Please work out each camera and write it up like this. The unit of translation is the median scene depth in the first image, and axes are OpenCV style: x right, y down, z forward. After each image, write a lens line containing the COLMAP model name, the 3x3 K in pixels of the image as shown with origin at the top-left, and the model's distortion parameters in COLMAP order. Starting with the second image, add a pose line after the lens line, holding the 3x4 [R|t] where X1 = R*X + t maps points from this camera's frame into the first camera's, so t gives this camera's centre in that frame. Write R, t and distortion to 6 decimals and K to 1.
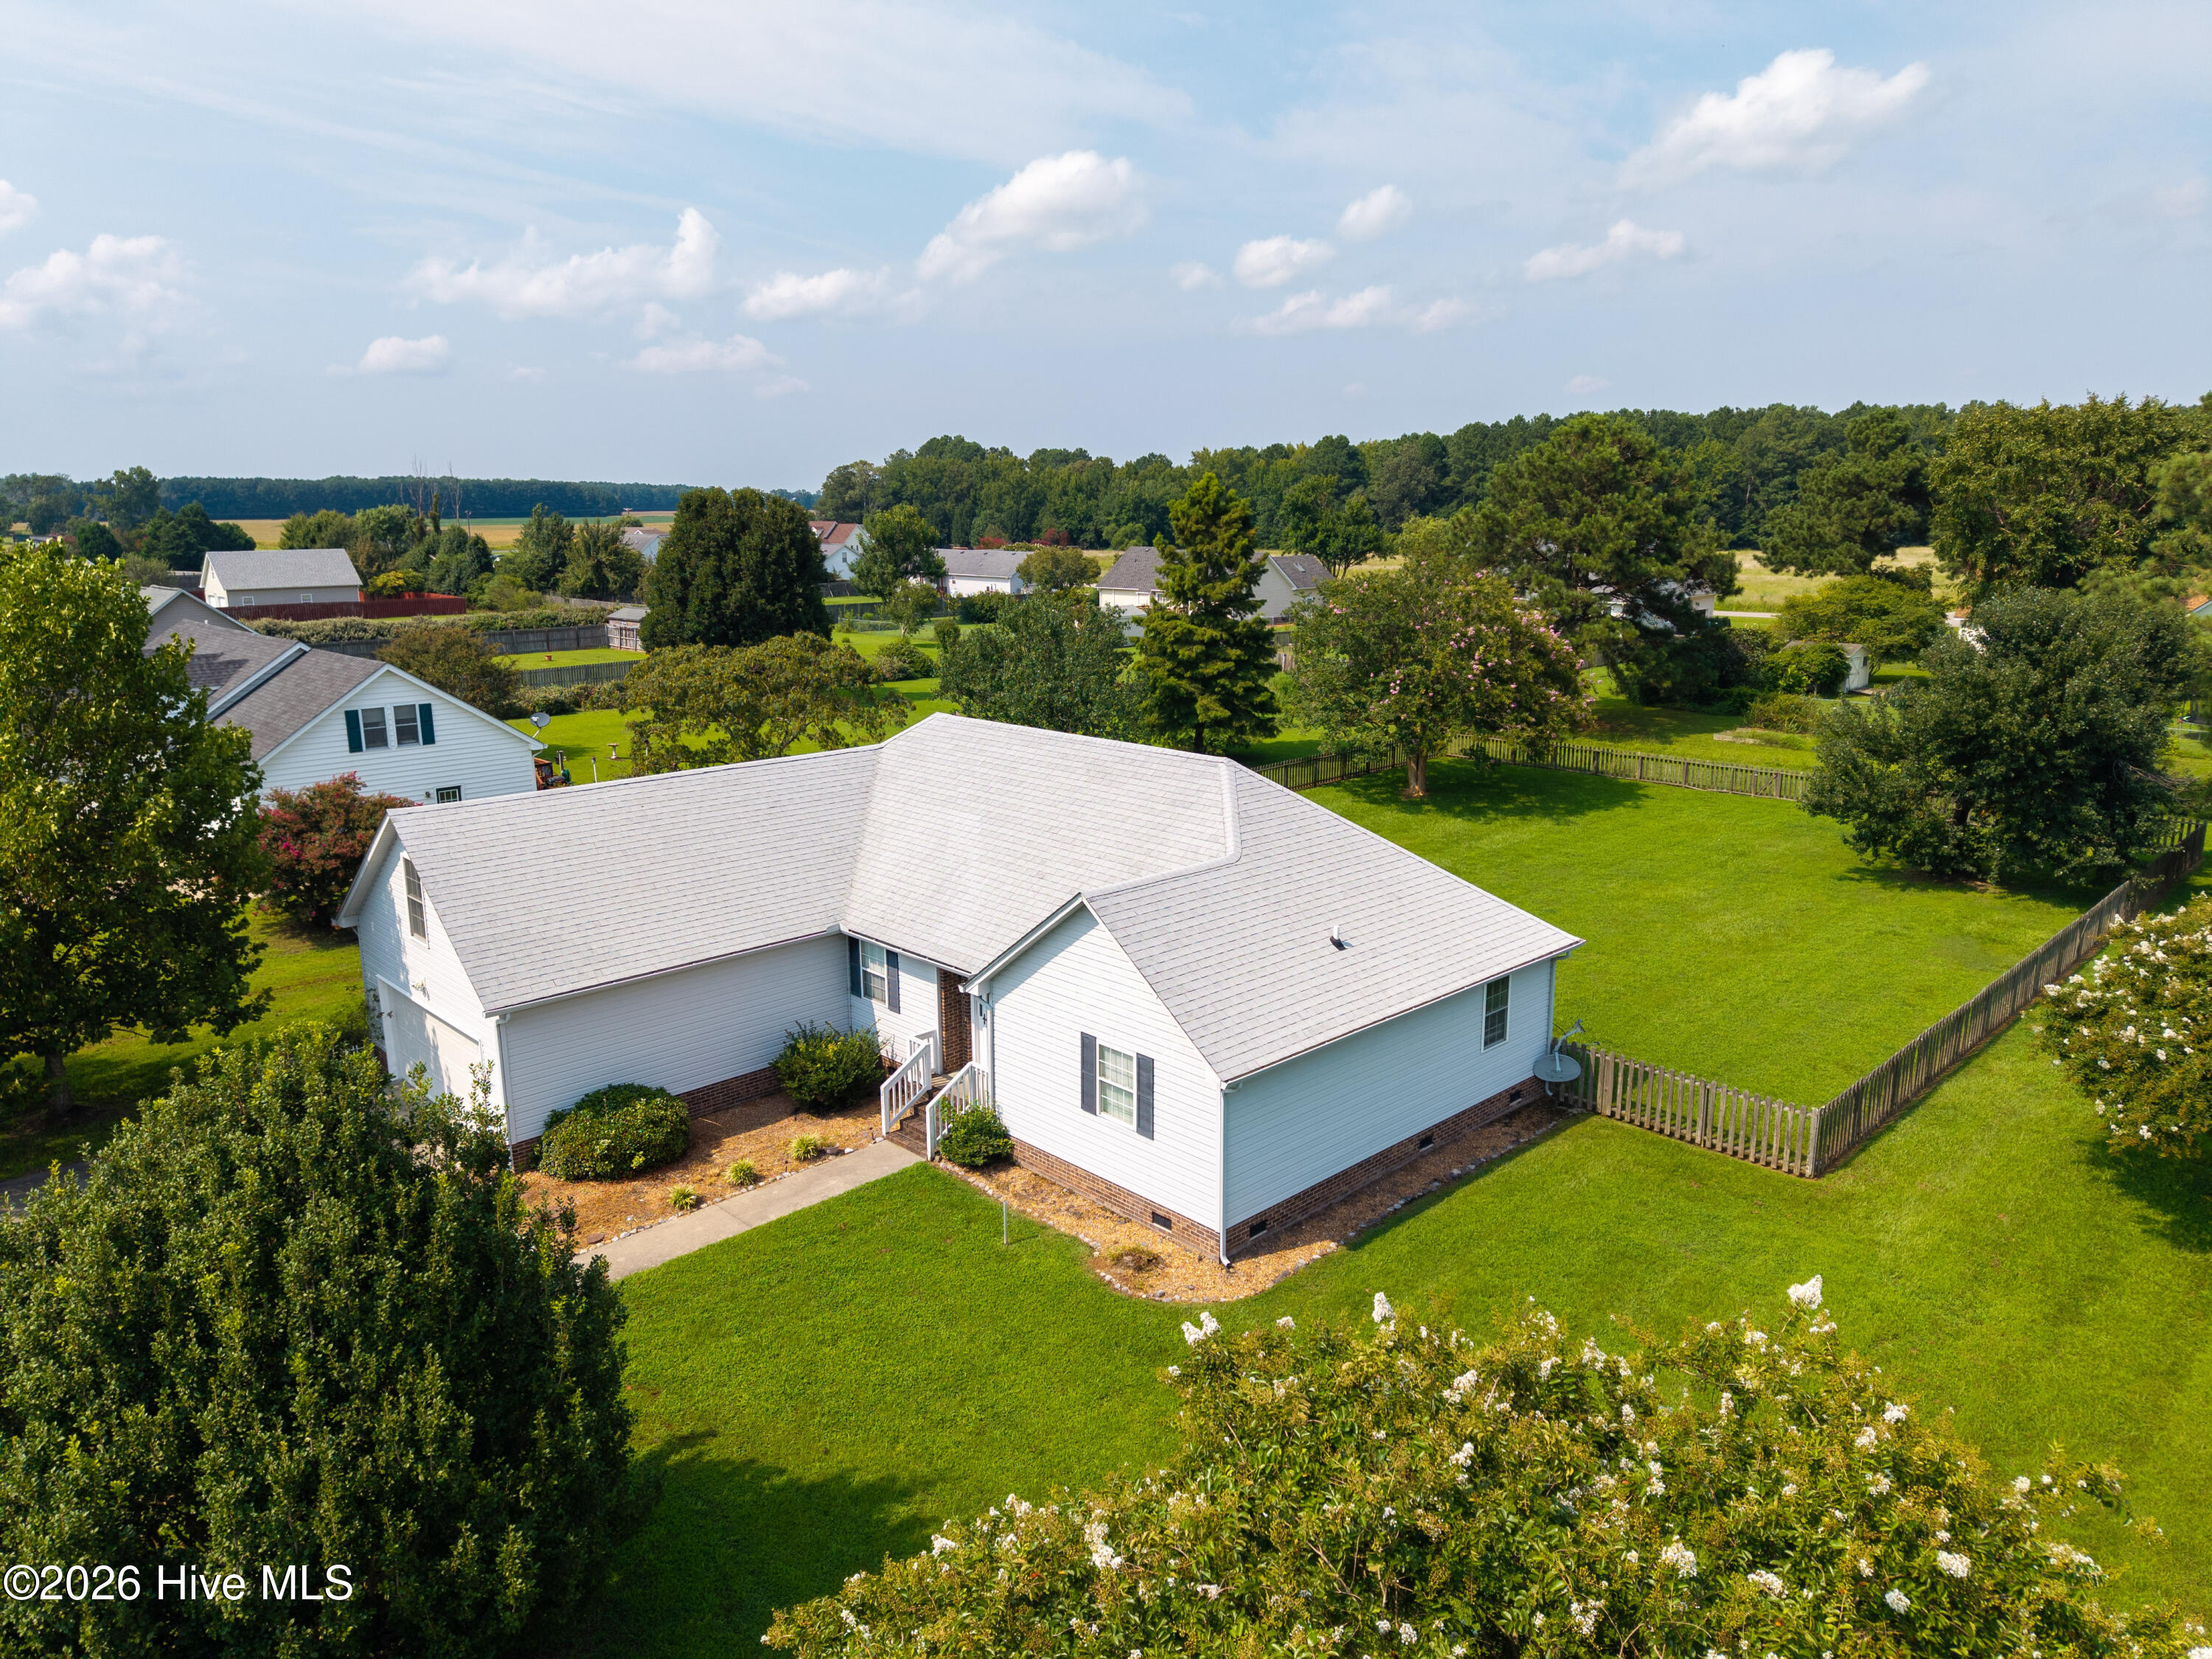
lens RADIAL K [[1503.4, 0, 1096.7], [0, 1503.4, 841.0], [0, 0, 1]] dist [0.006076, -0.000549]
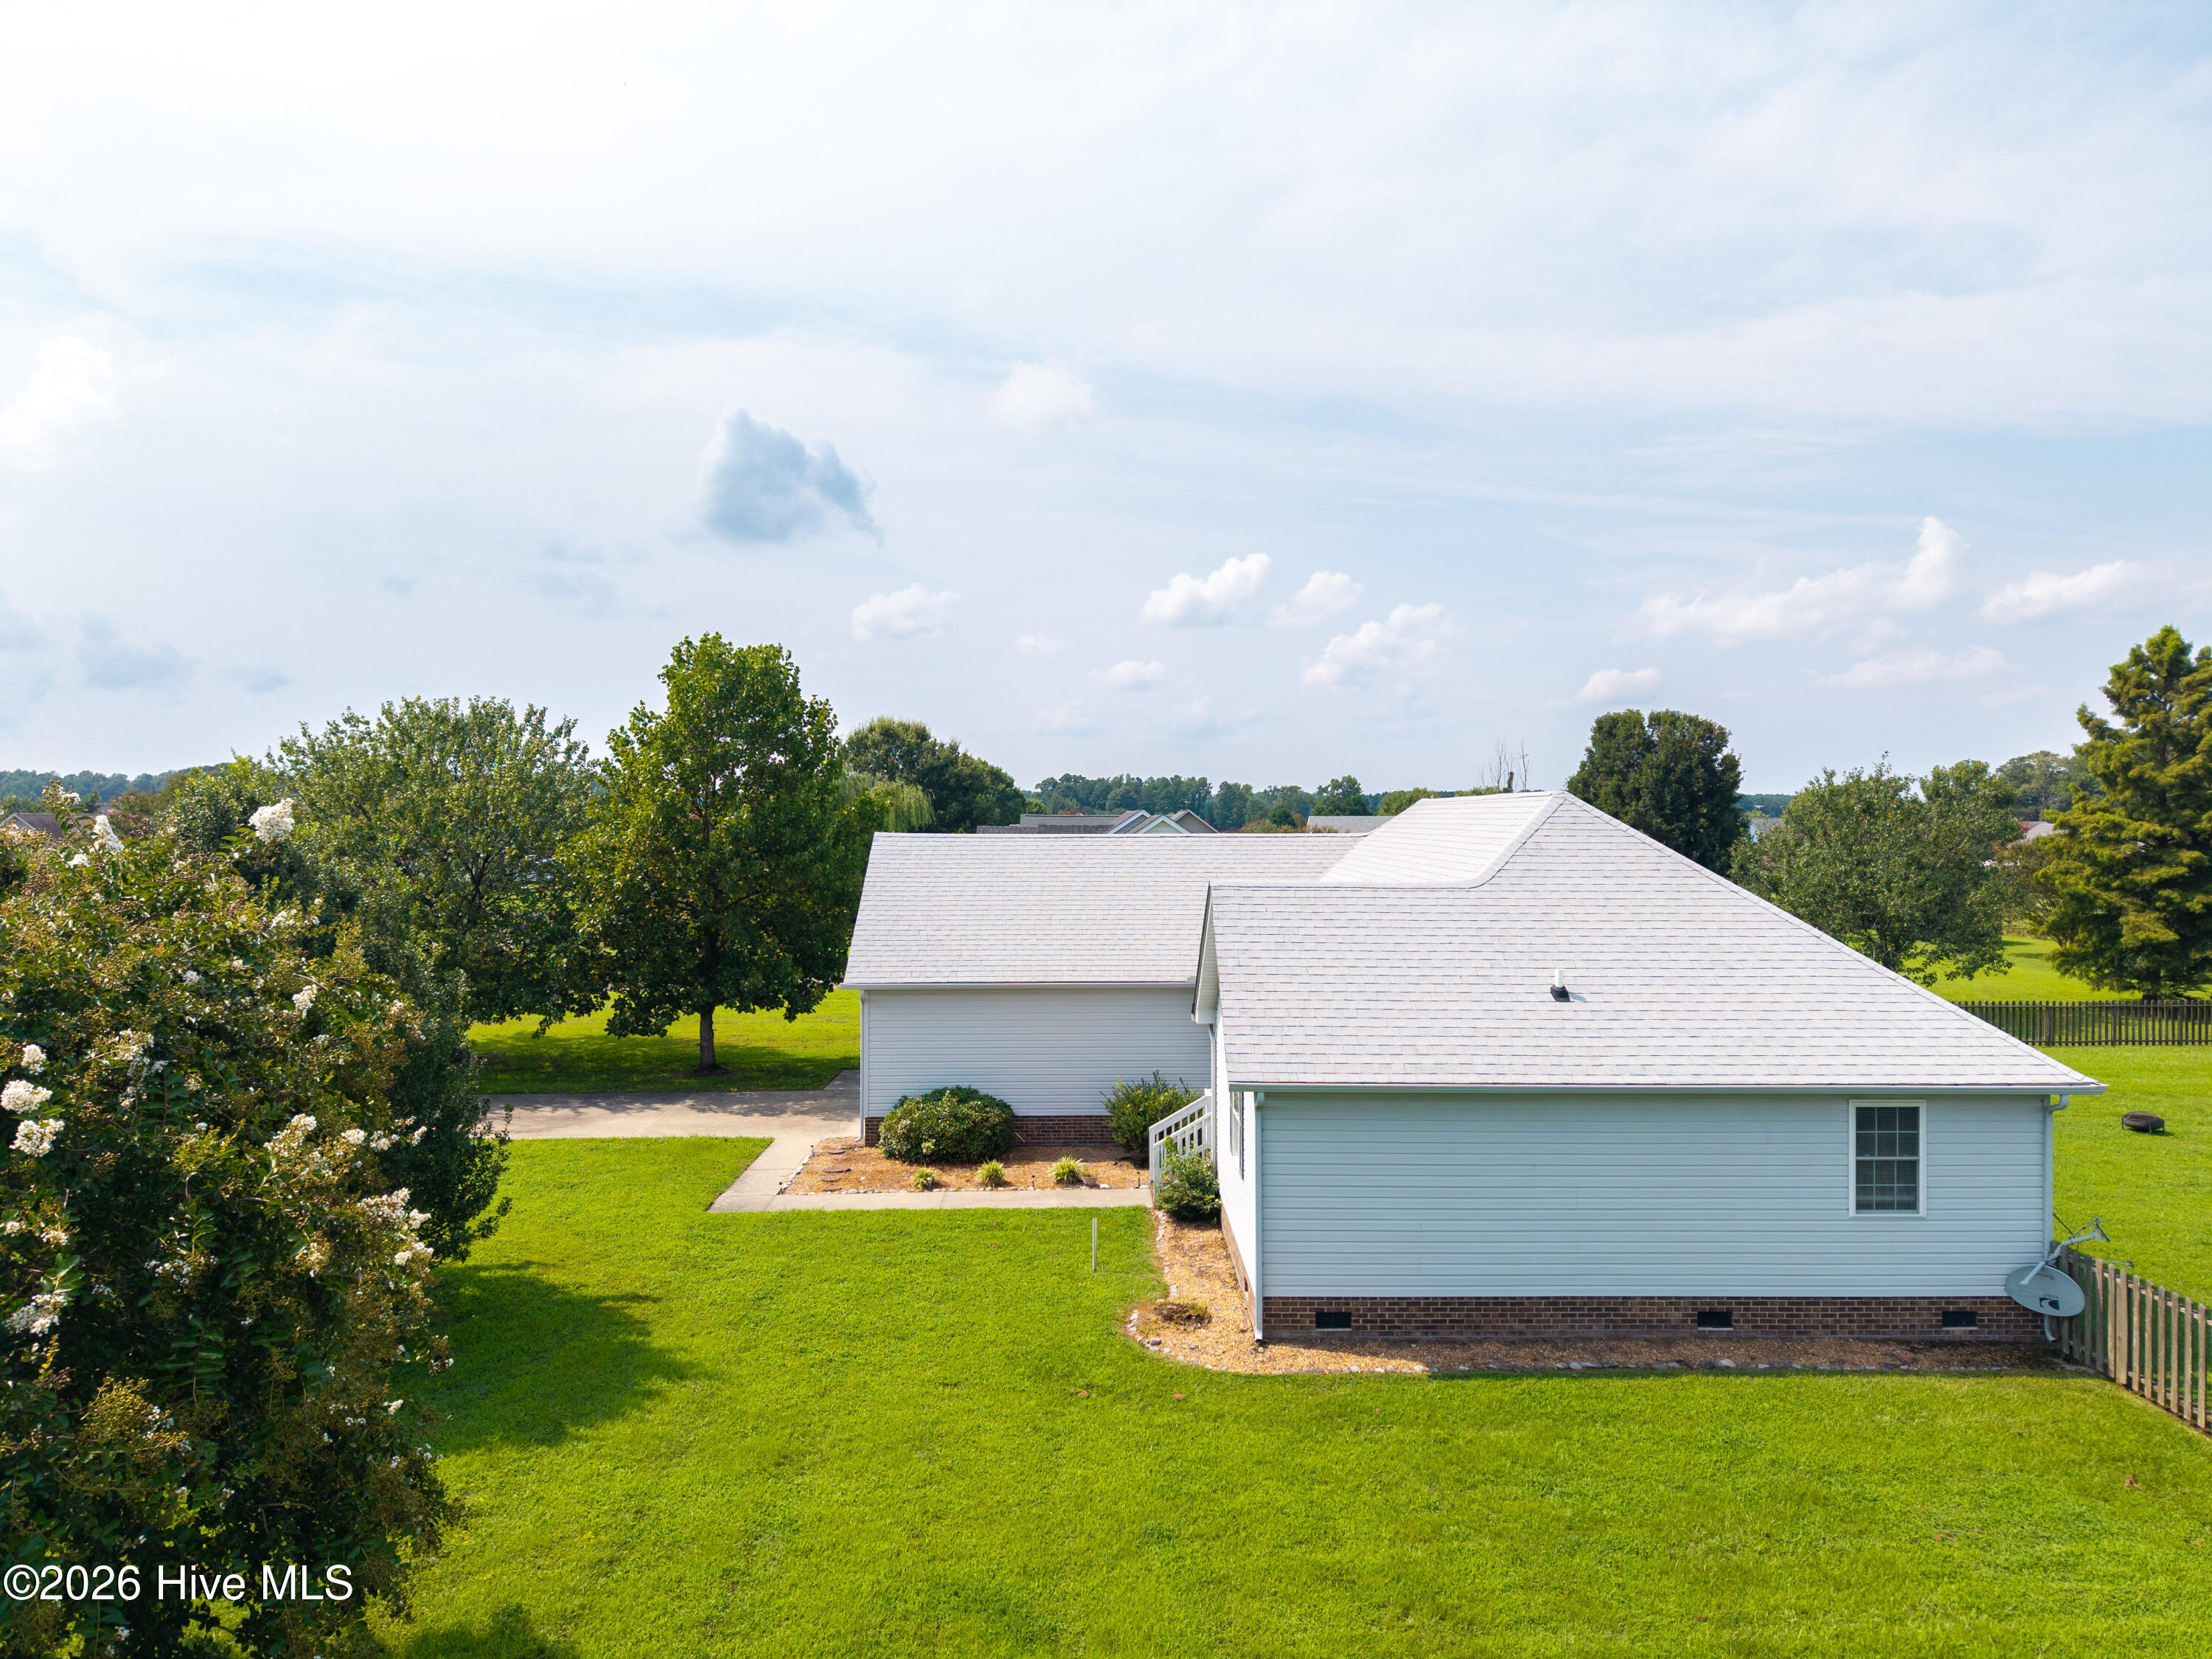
lens RADIAL K [[1503.4, 0, 1096.7], [0, 1503.4, 841.0], [0, 0, 1]] dist [0.006076, -0.000549]
pose [[0.723597, 0.014133, -0.690078, 0.273103], [-0.157927, 0.976658, -0.145595, 0.074673], [0.671913, 0.214334, 0.708939, 0.159318]]
